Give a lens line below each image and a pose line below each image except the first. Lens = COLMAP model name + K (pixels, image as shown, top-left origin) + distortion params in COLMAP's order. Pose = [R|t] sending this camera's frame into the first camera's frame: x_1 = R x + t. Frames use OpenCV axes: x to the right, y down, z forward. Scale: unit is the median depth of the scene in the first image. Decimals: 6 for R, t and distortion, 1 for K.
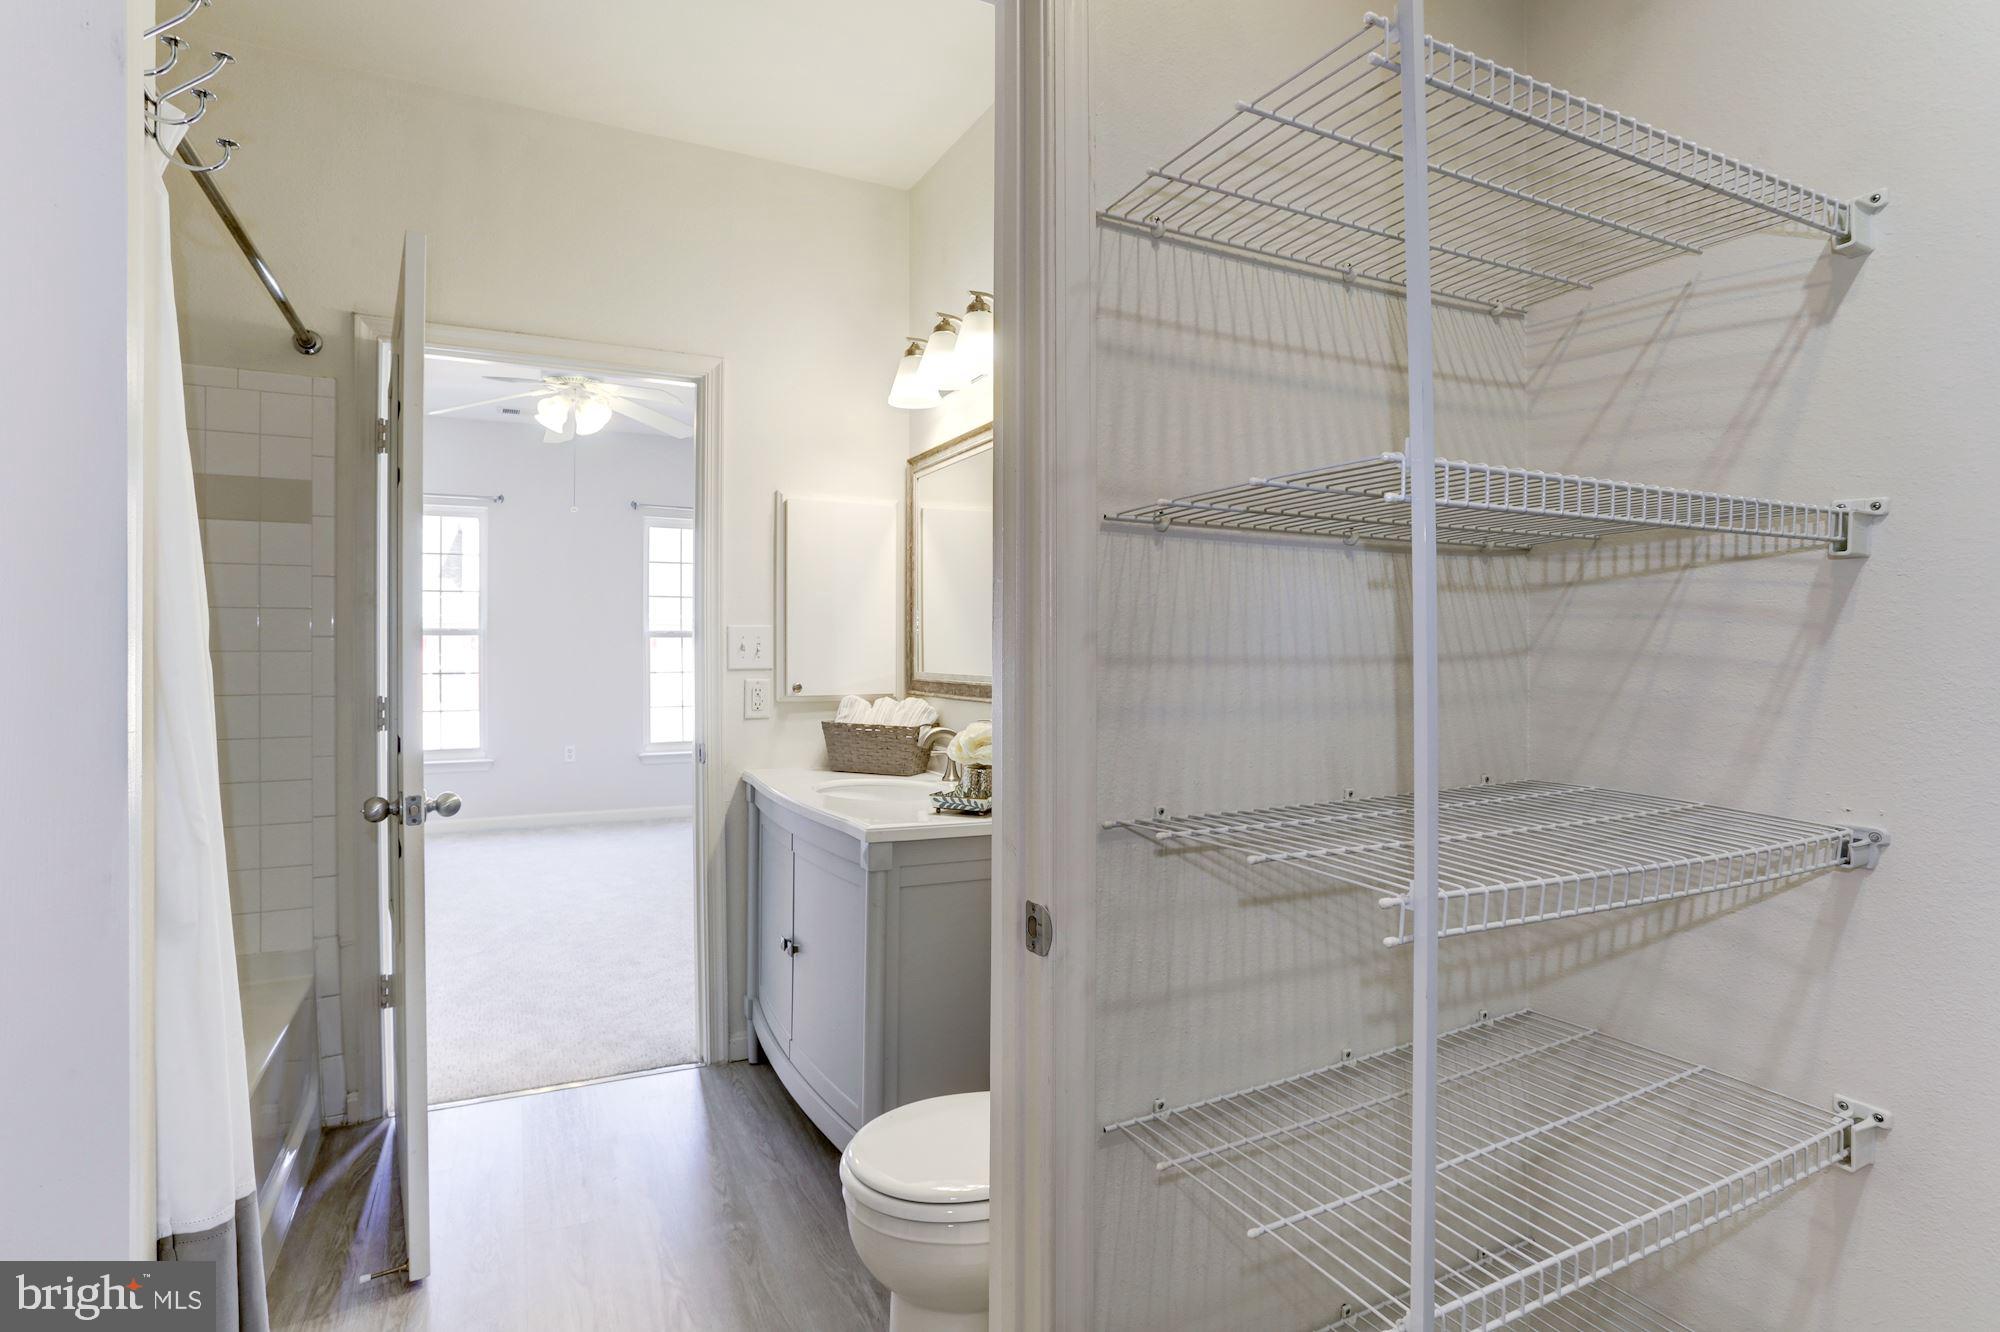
lens RADIAL K [[975.0, 0, 1010.9], [0, 975.0, 671.1], [0, 0, 1]] dist [-0.023520, 0.007413]
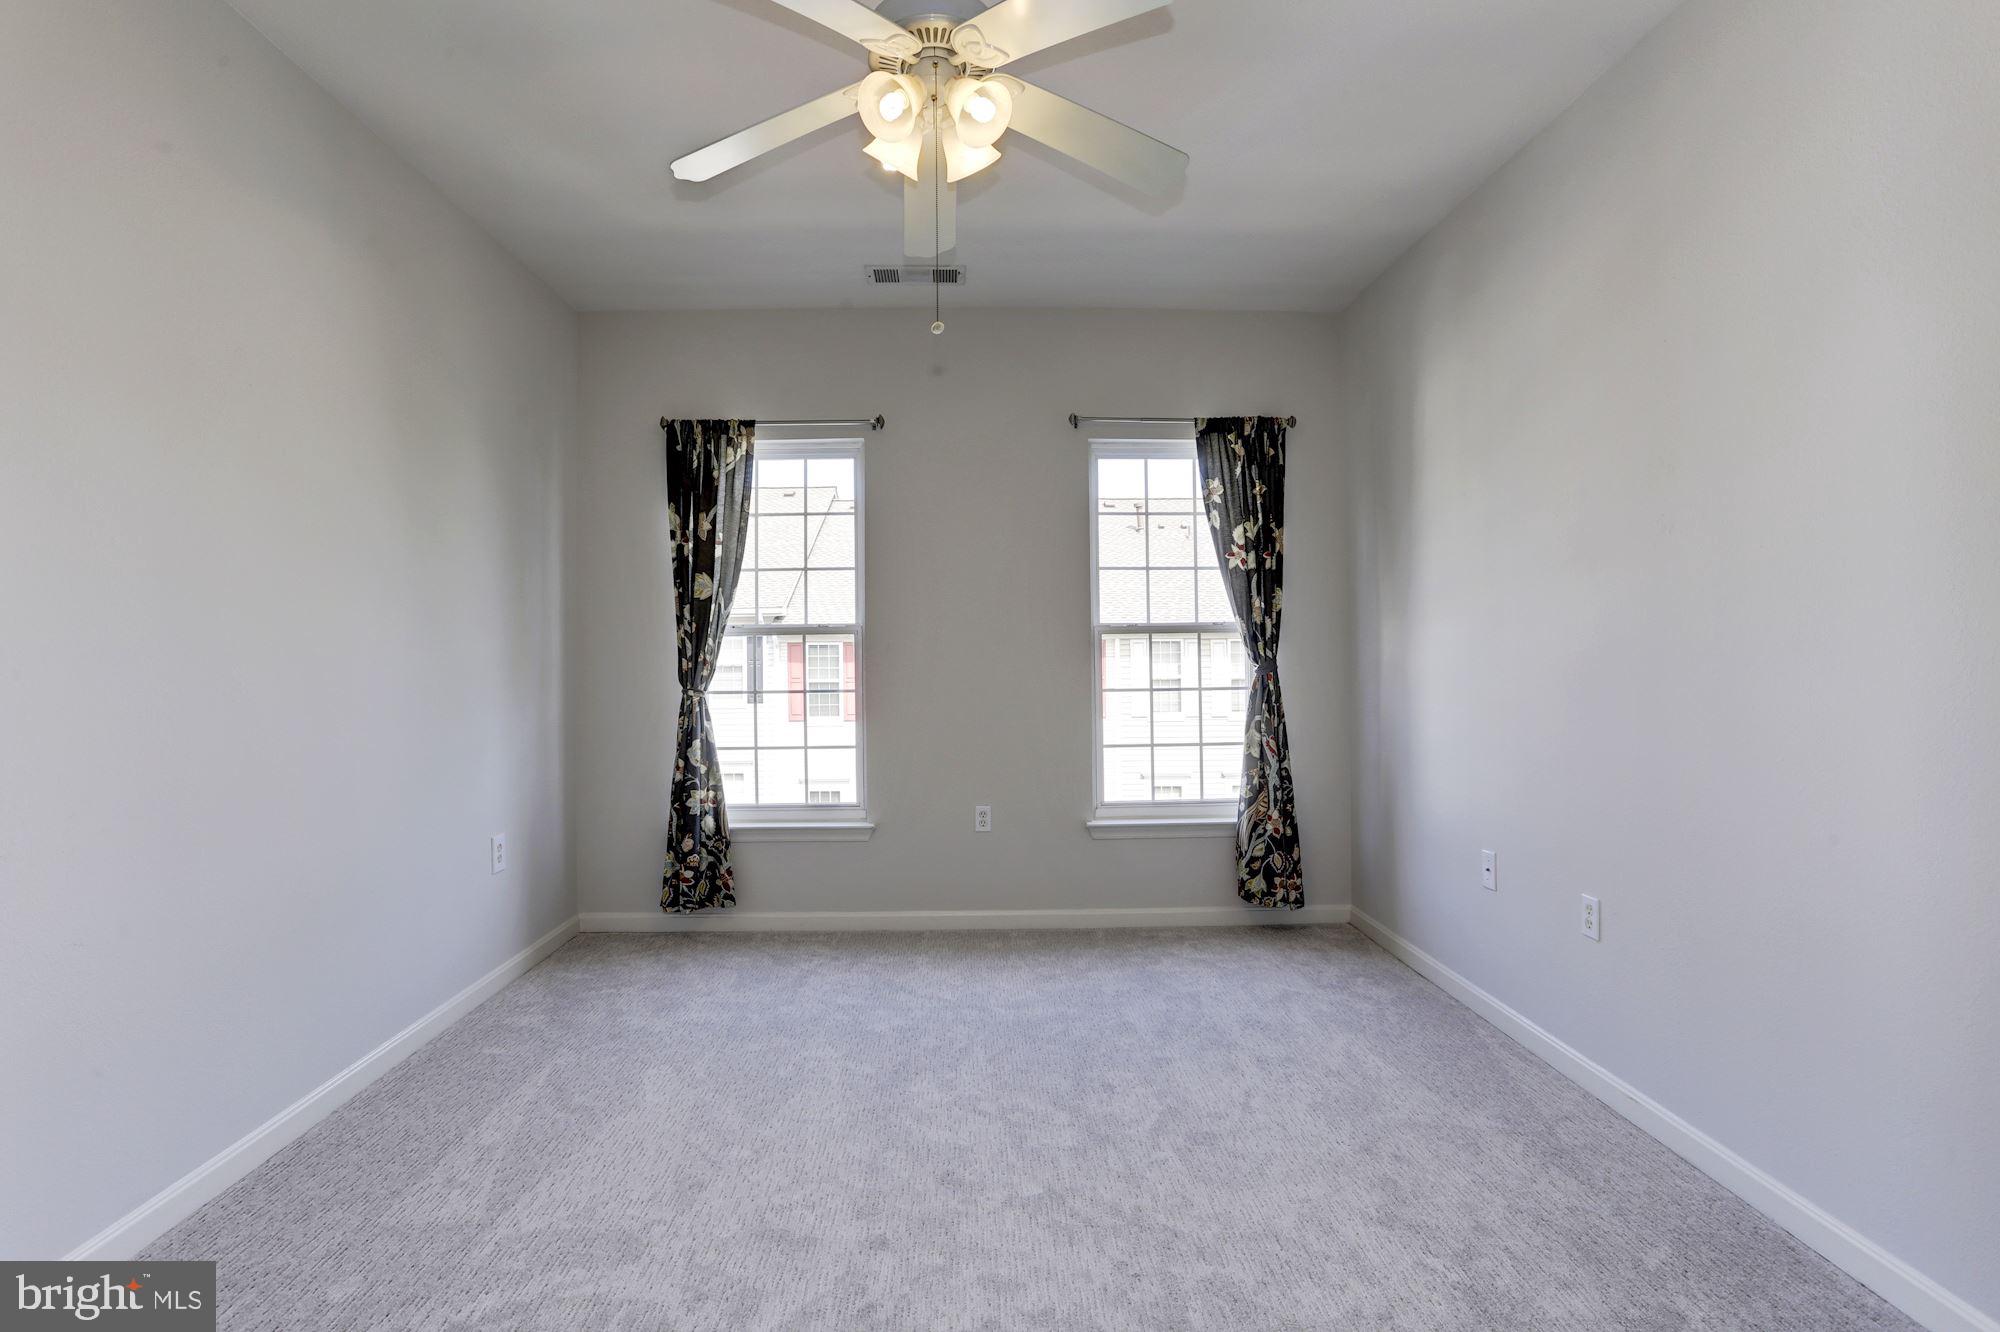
lens RADIAL K [[975.0, 0, 1008.1], [0, 975.0, 672.1], [0, 0, 1]] dist [-0.023520, 0.007413]
pose [[0.900690, -0.002469, -0.434456, -0.168521], [0.006069, 0.999958, 0.006897, -0.016923], [0.434420, -0.008849, 0.900667, 0.449308]]
